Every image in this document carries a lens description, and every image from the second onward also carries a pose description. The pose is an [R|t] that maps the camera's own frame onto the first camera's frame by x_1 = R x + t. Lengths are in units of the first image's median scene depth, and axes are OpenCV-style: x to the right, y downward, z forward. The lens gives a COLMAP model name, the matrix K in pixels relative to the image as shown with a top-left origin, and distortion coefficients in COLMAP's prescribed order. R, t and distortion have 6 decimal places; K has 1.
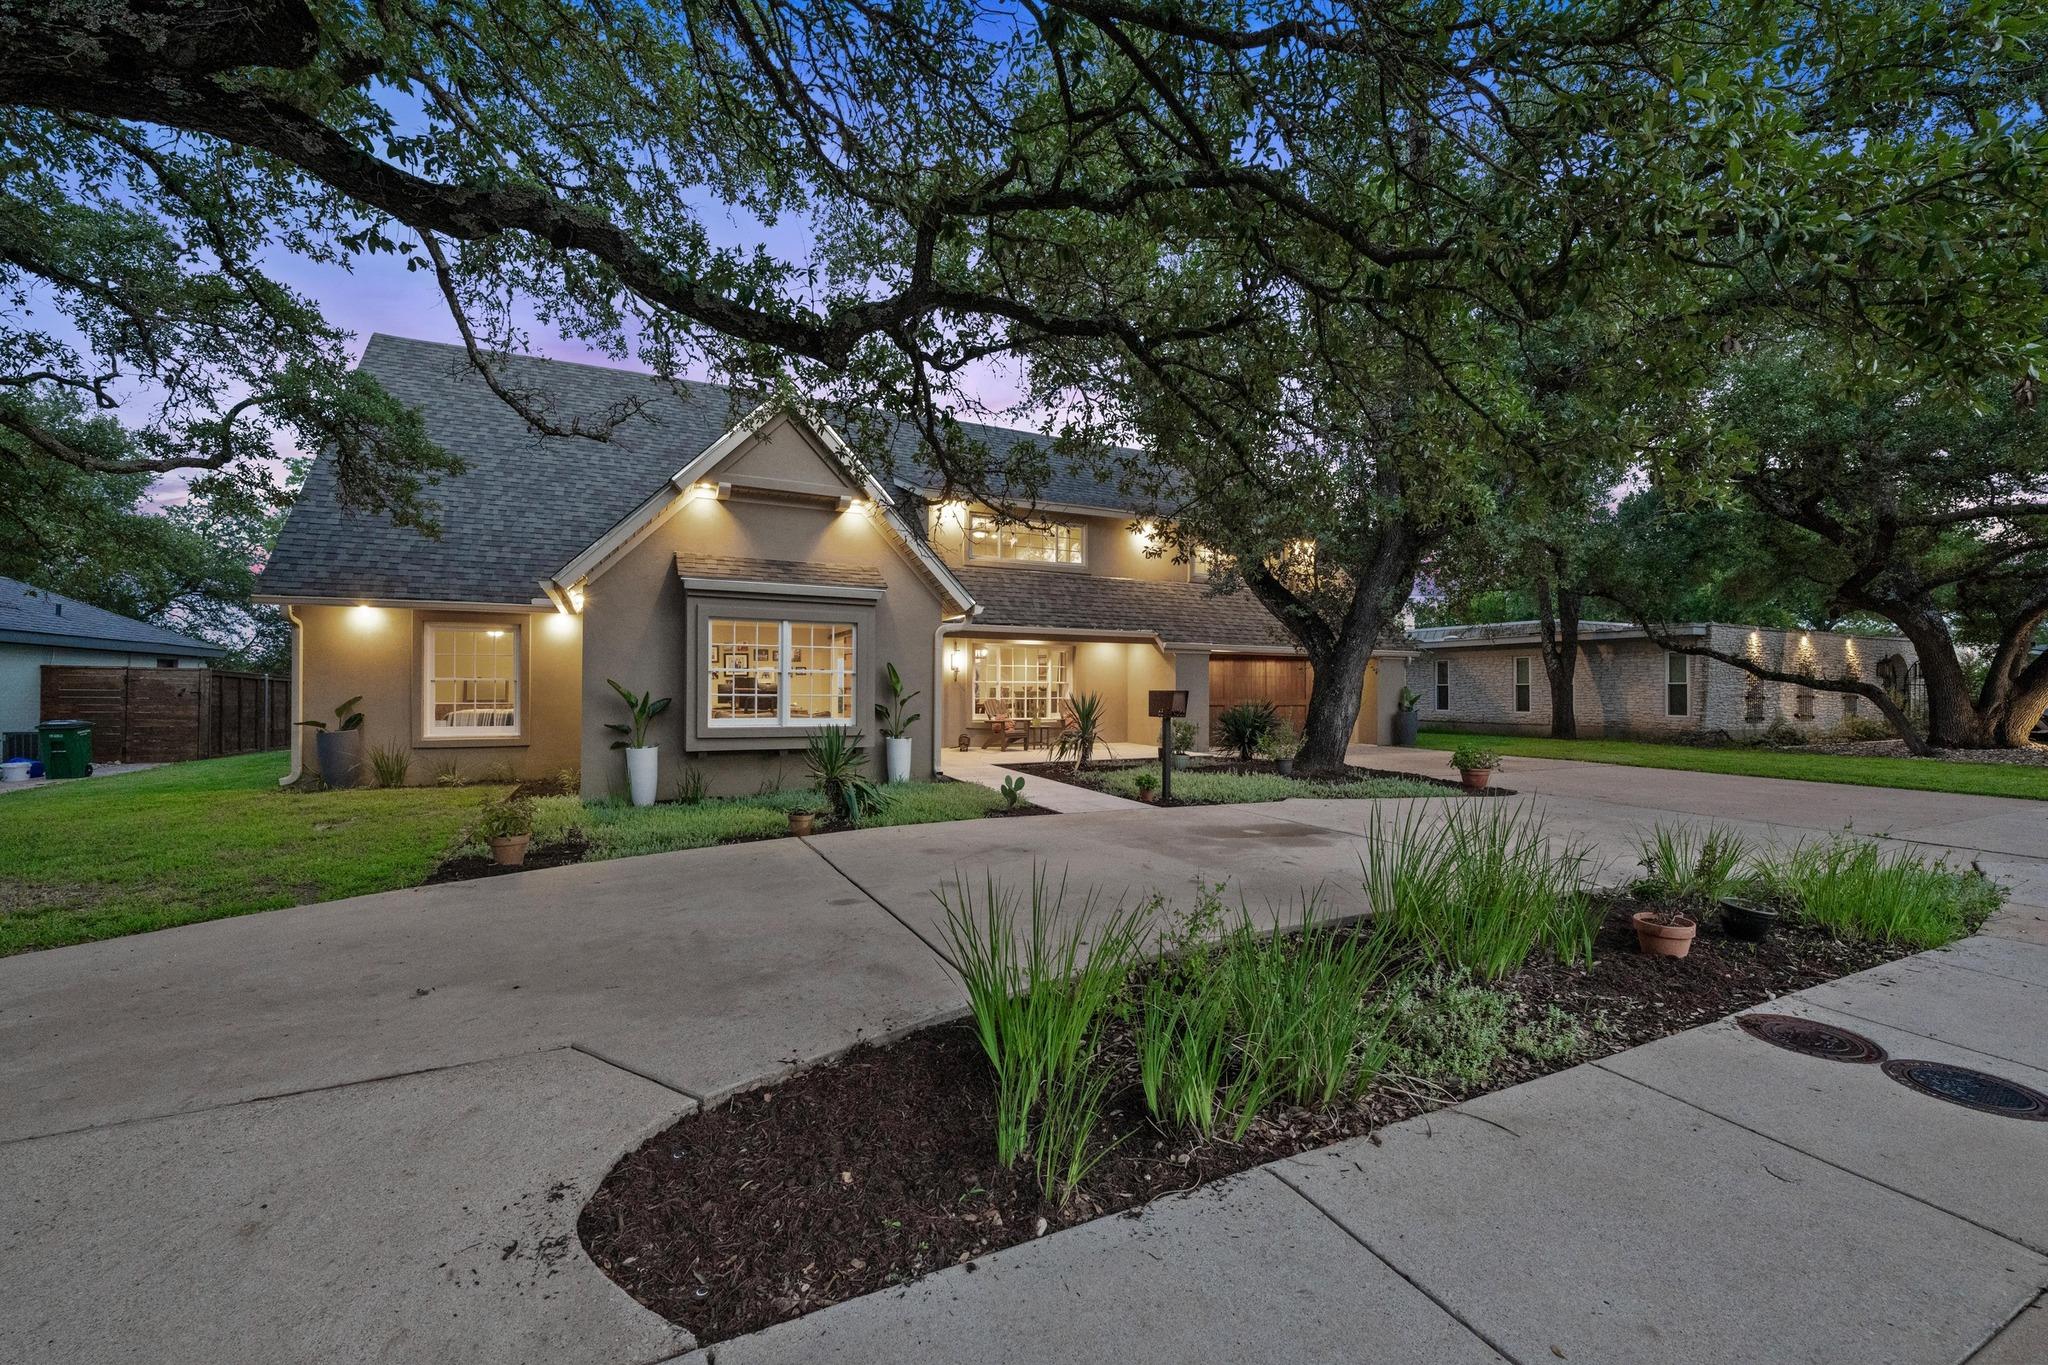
lens RADIAL K [[831.3, 0, 1026.5], [0, 831.3, 684.5], [0, 0, 1]] dist [-0.000048, 0.000000]
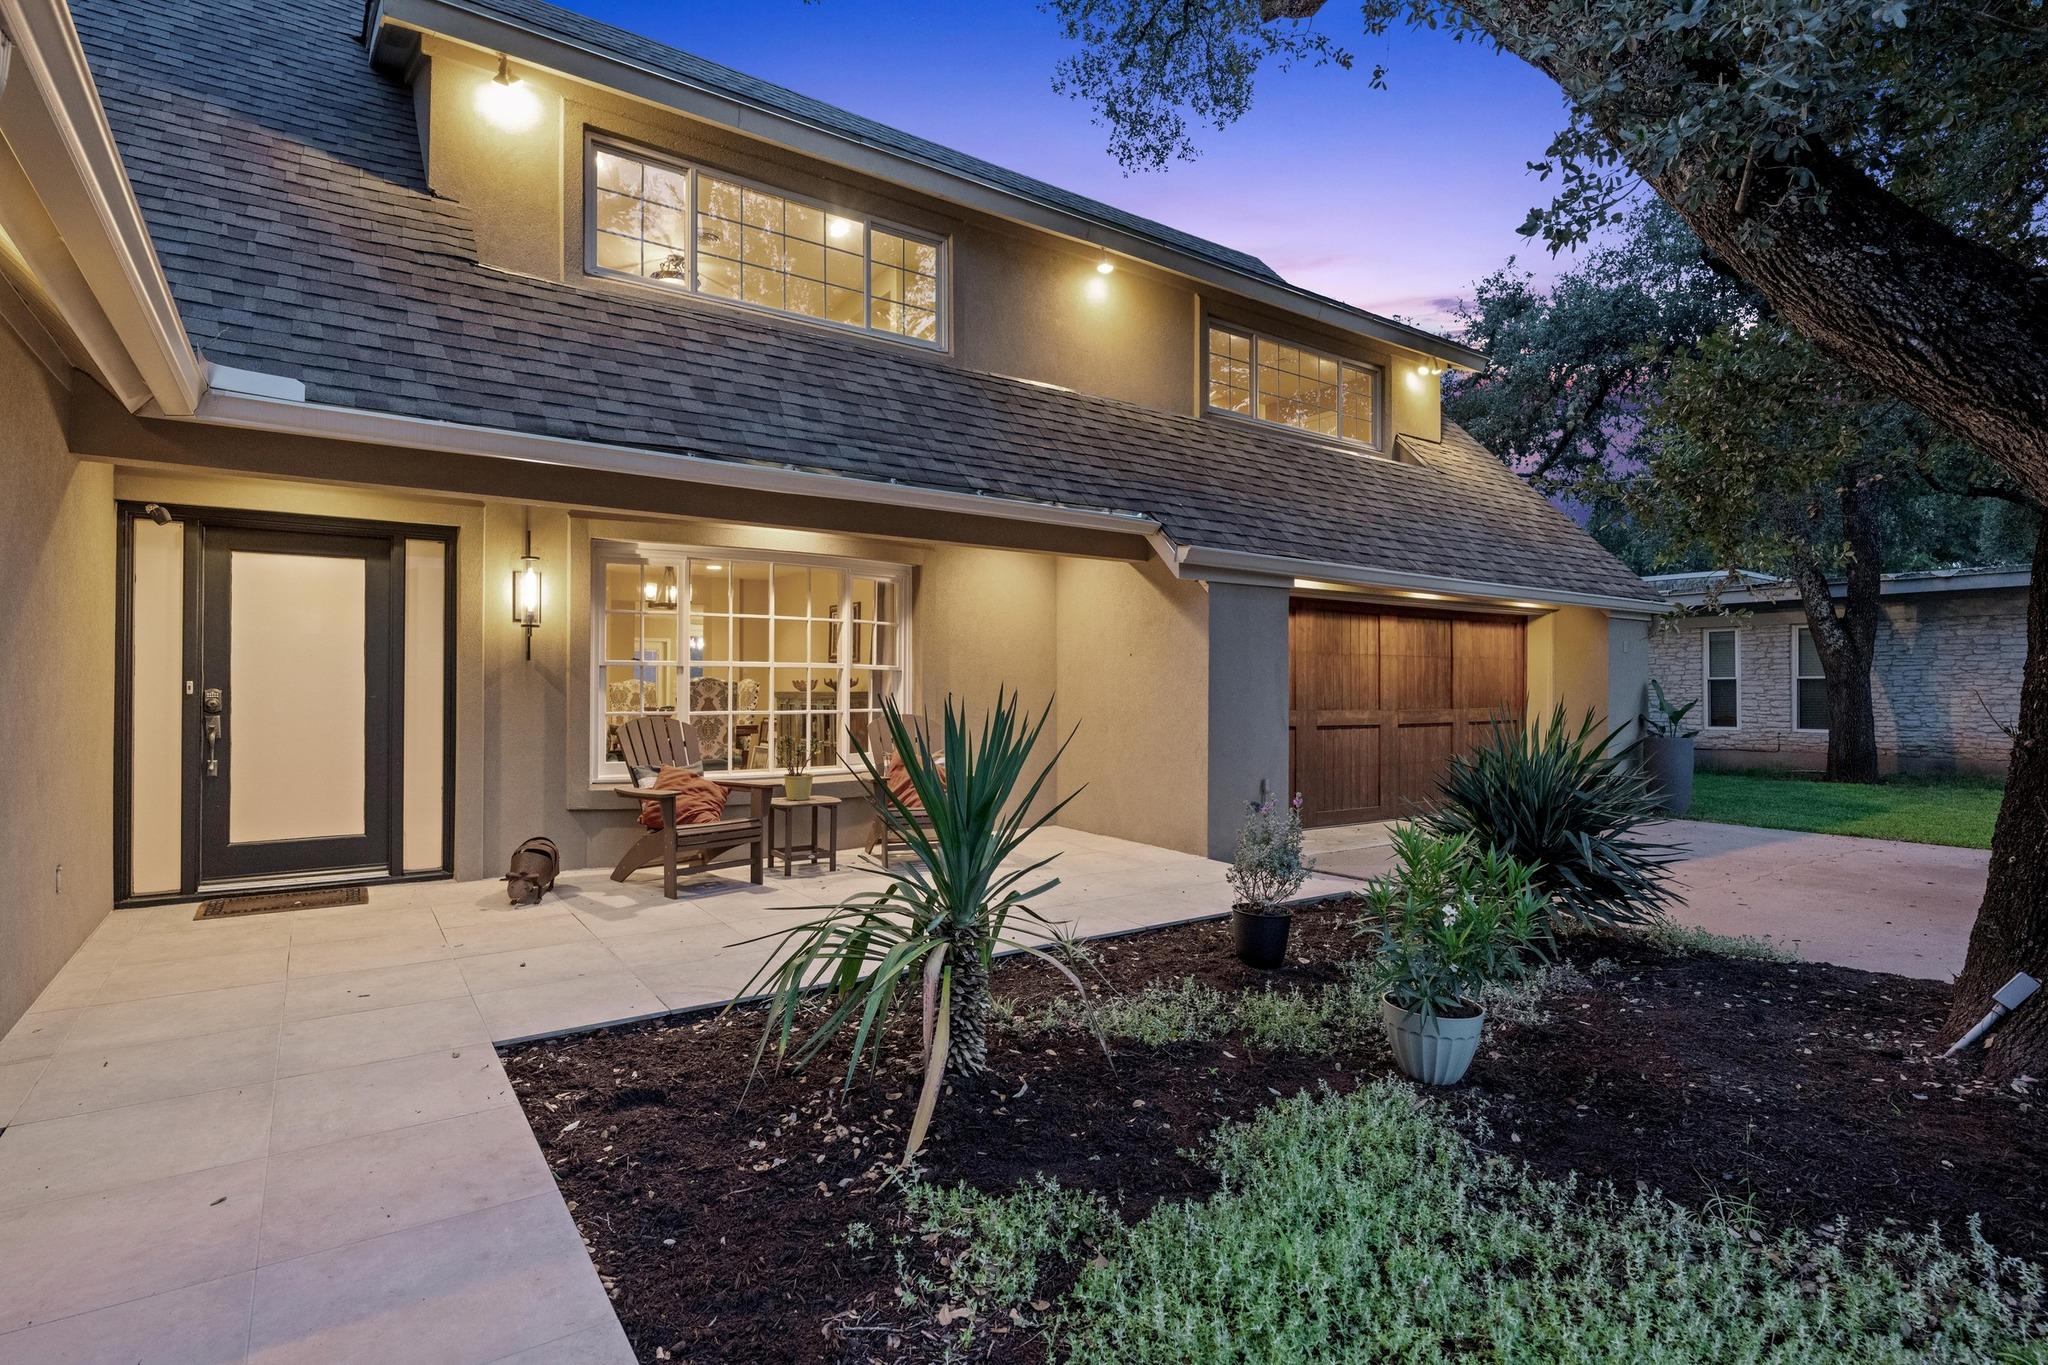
lens RADIAL K [[1021.9, 0, 1022.4], [0, 1021.9, 683.5], [0, 0, 1]] dist [-0.000302, -0.000019]
pose [[0.987919, 0.002253, 0.154957, 0.034598], [-0.002851, 0.999989, 0.003637, 0.003389], [-0.154947, -0.004034, 0.987915, 0.560766]]
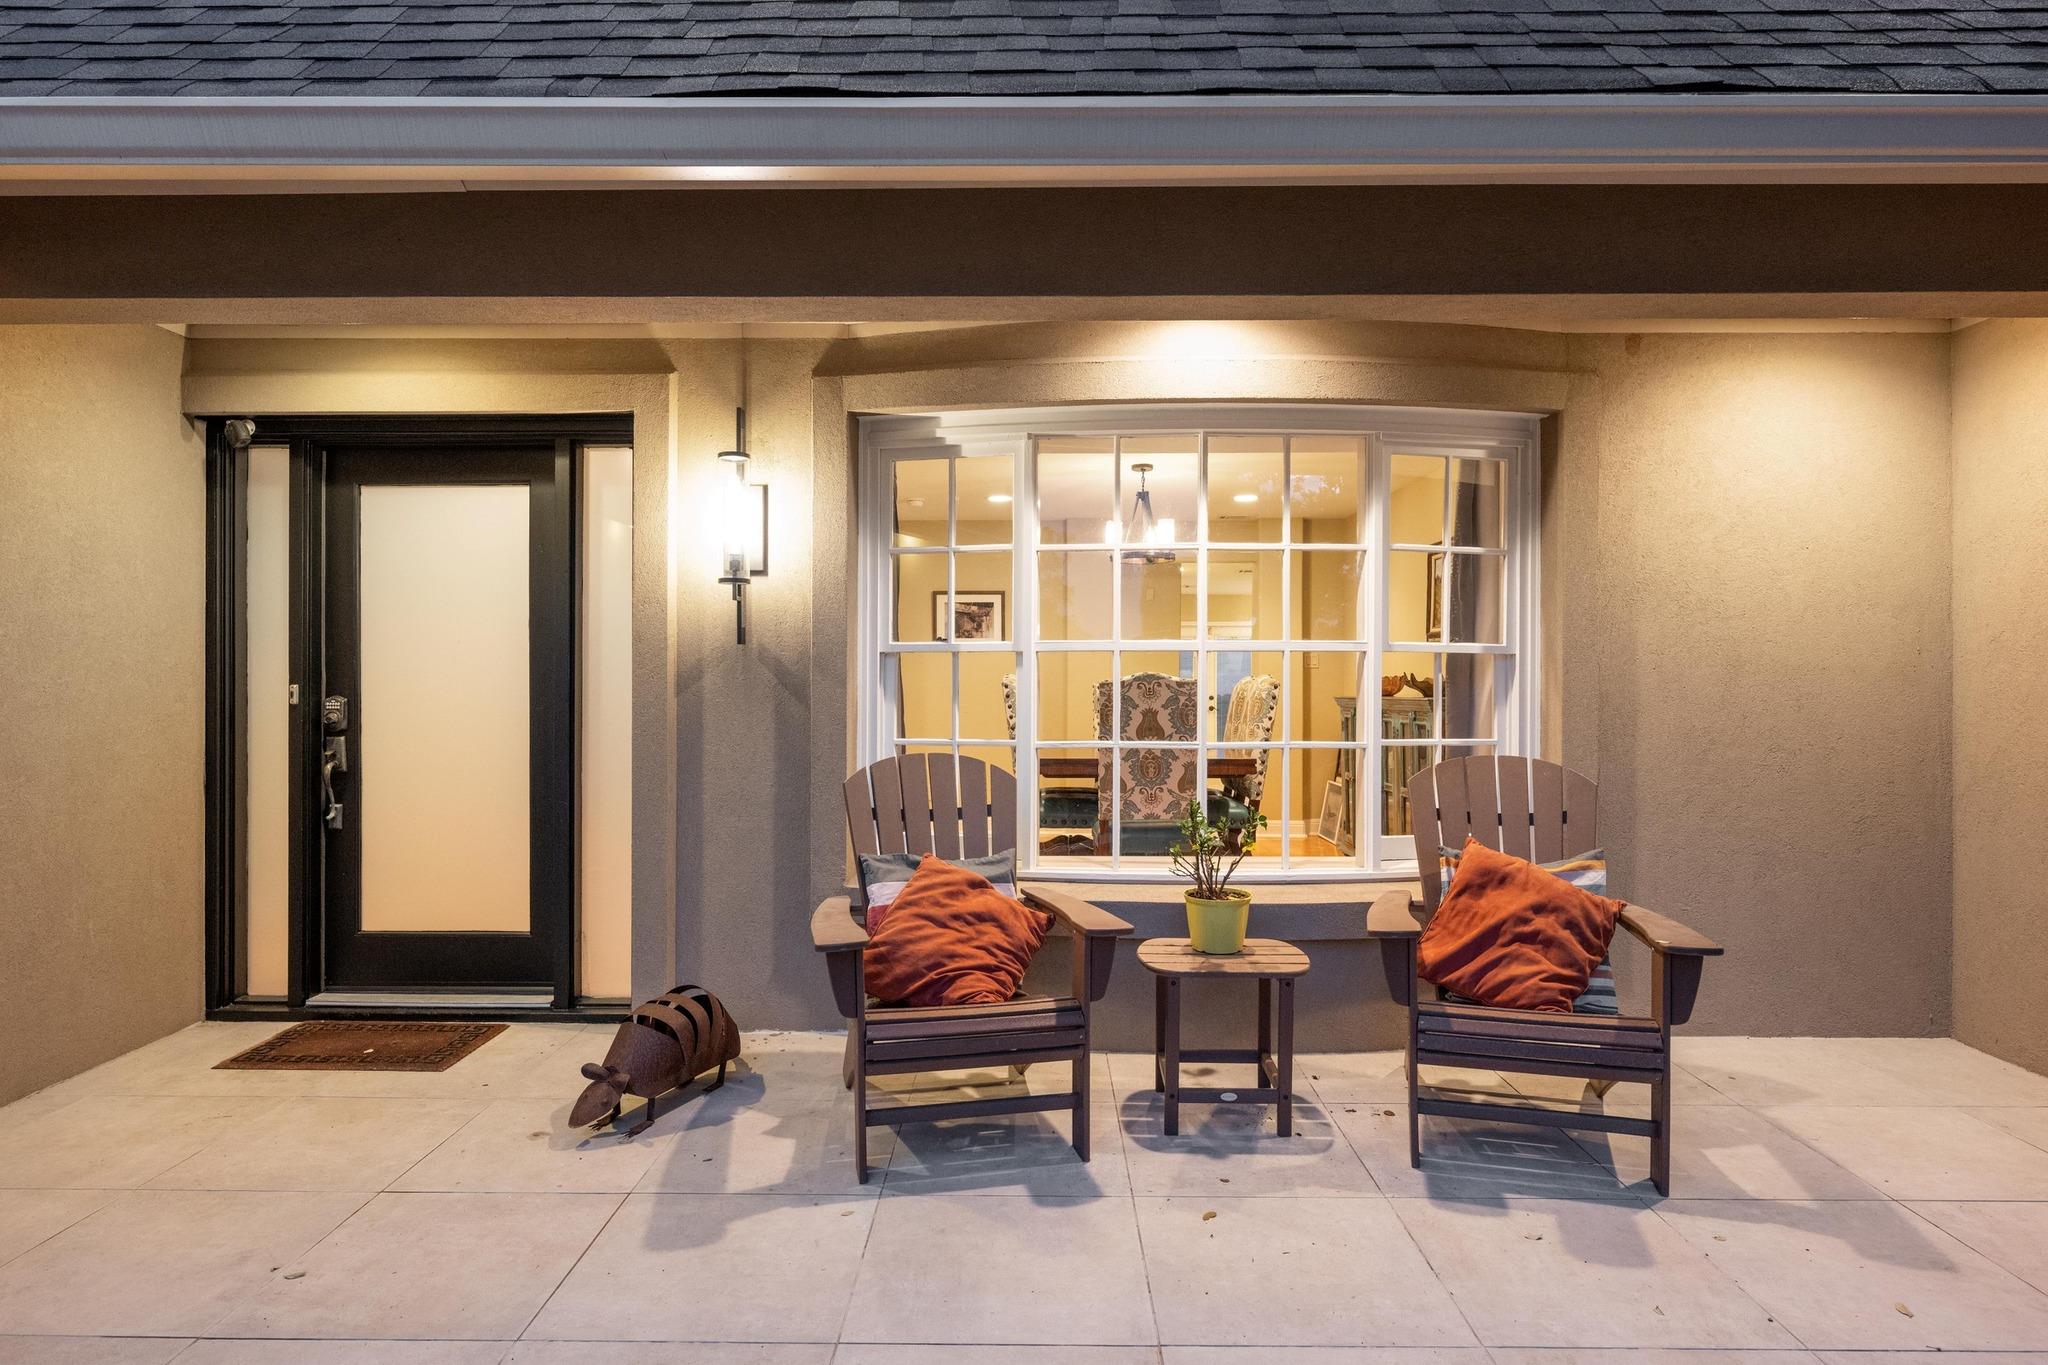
lens RADIAL K [[1147.3, 0, 1017.6], [0, 1147.3, 686.4], [0, 0, 1]] dist [-0.006718, -0.000609]
pose [[0.890615, -0.000799, -0.454757, 0.066718], [0.004241, 0.999970, 0.006549, 0.003944], [0.454738, -0.007762, 0.890591, 0.766983]]
